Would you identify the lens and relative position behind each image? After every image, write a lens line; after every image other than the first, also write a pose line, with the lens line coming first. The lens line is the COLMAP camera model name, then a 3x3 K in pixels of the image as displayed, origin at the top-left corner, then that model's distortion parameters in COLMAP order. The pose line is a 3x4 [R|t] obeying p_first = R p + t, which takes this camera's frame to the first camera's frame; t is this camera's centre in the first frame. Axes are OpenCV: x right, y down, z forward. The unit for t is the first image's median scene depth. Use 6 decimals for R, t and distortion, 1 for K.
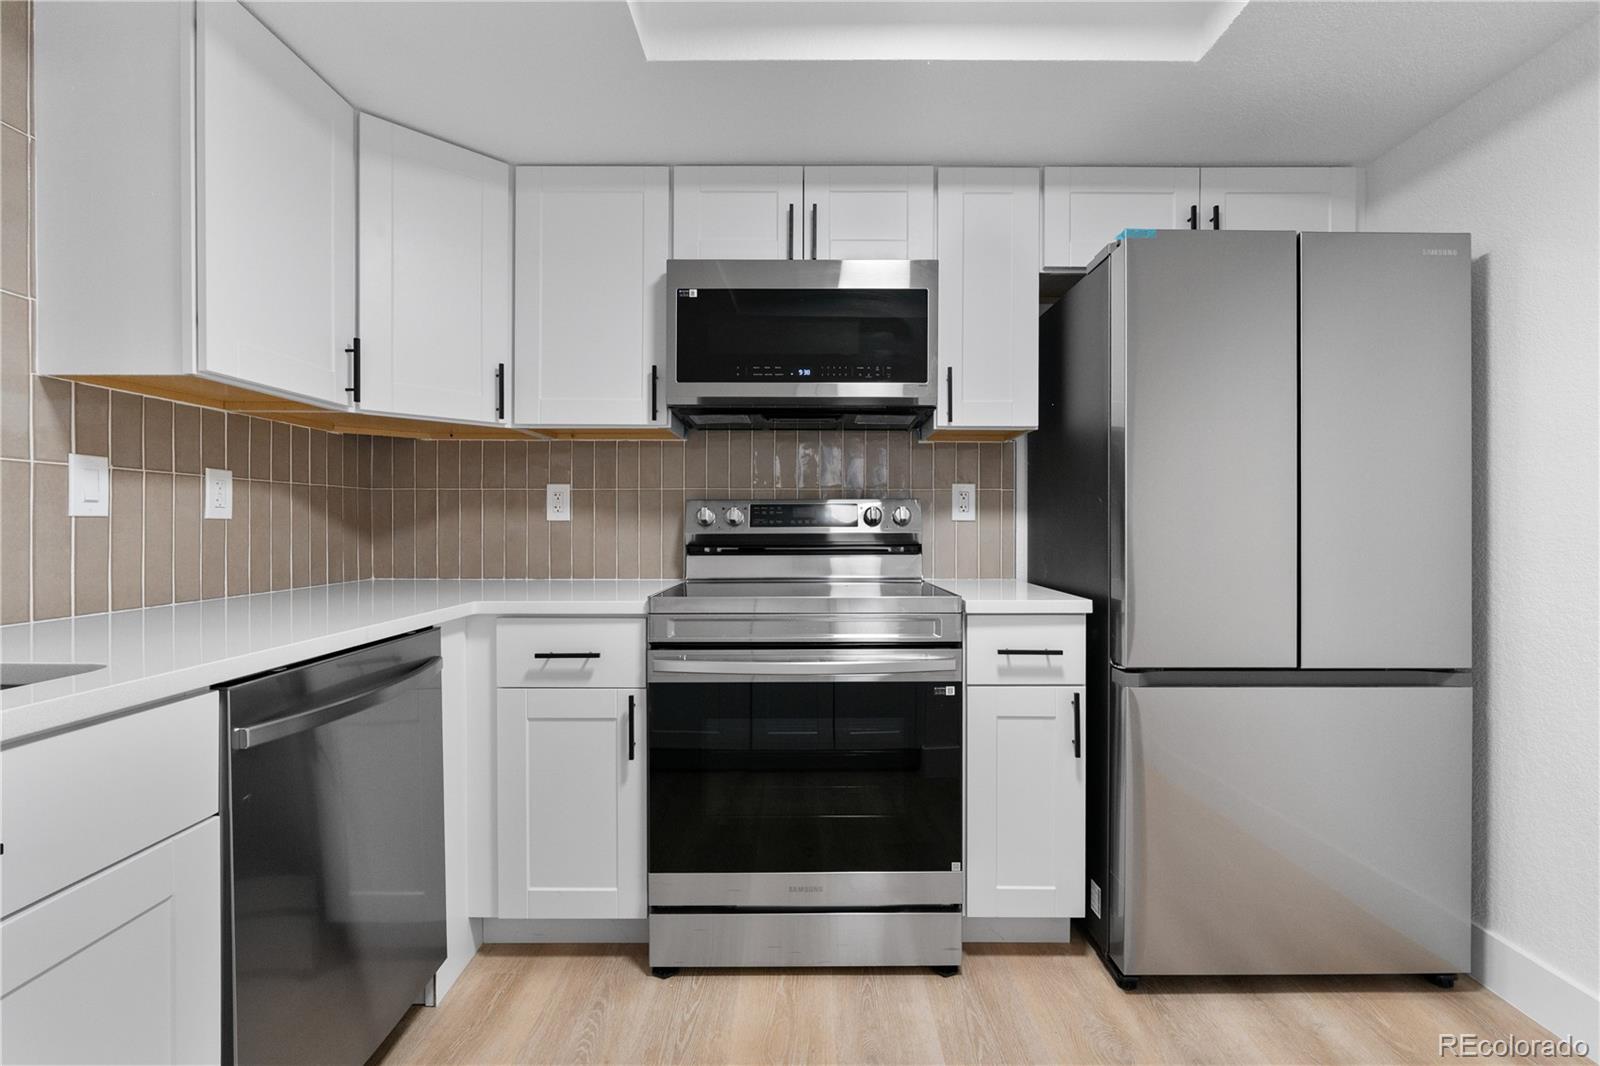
lens RADIAL K [[730.1, 0, 800.0], [0, 730.1, 533.0], [0, 0, 1]] dist [-0.002020, 0.000170]
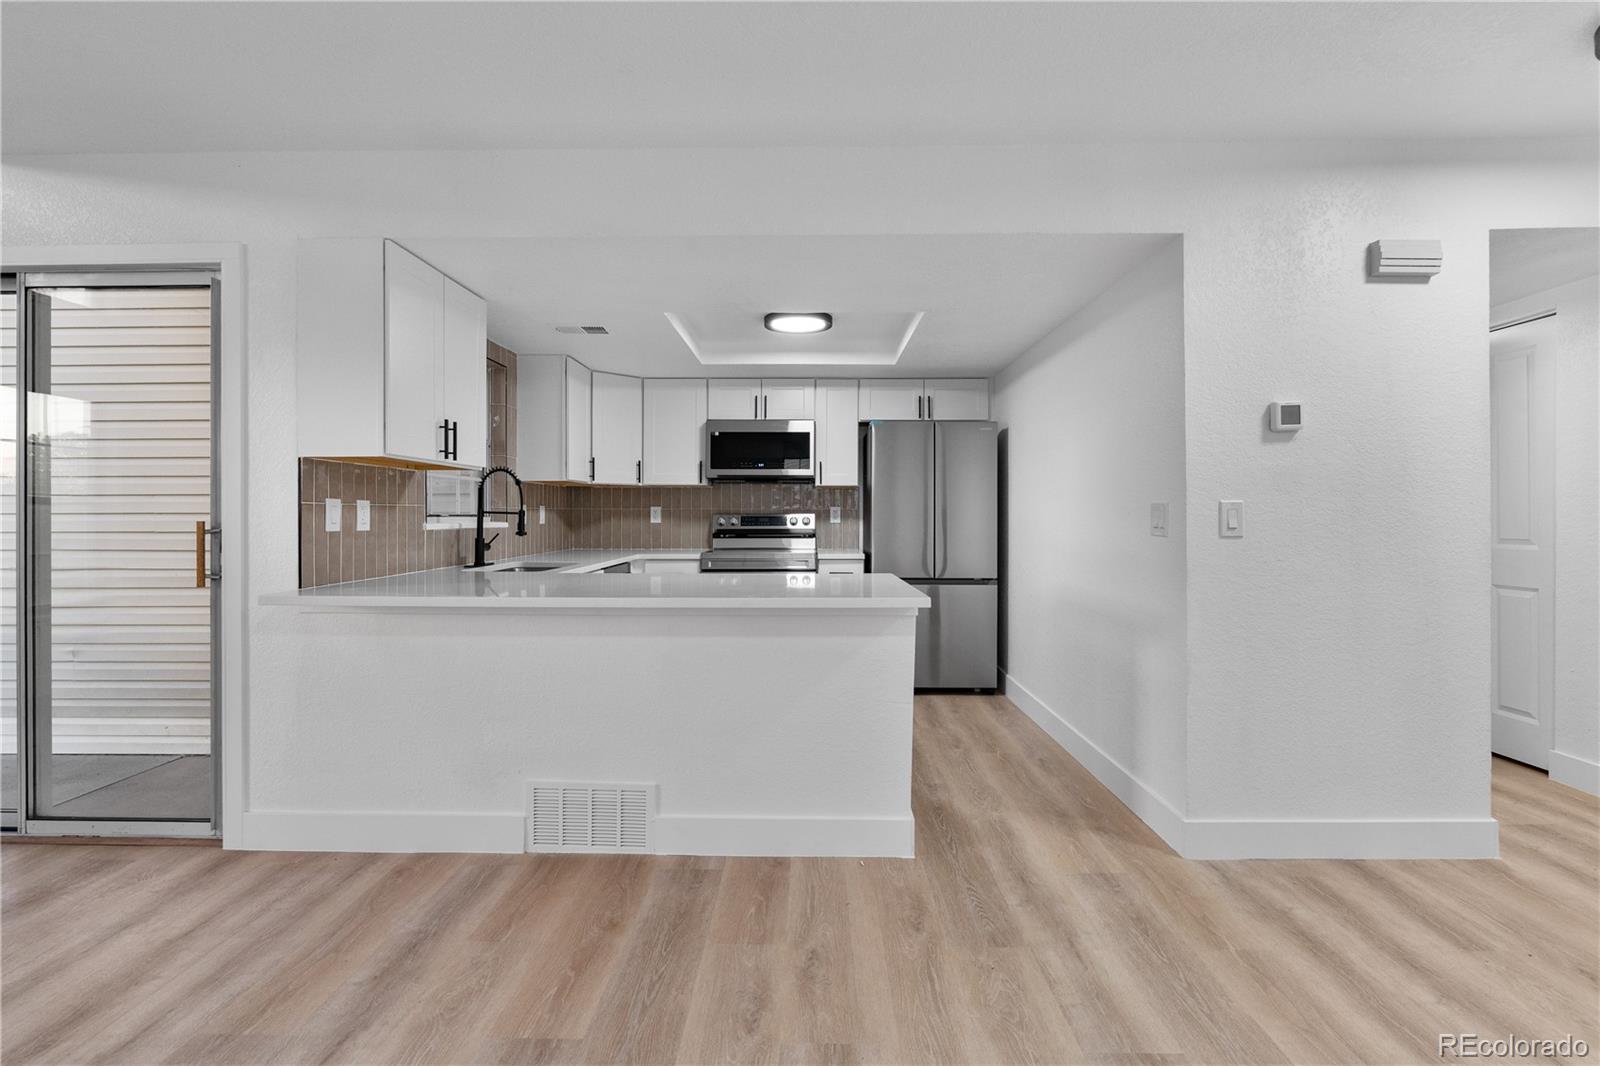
lens RADIAL K [[733.8, 0, 793.7], [0, 733.8, 514.8], [0, 0, 1]] dist [-0.000313, 0.000125]
pose [[0.999787, -0.000668, -0.020614, 0.163345], [0.000509, 0.999970, -0.007712, -0.028245], [0.020619, 0.007700, 0.999758, -1.455237]]
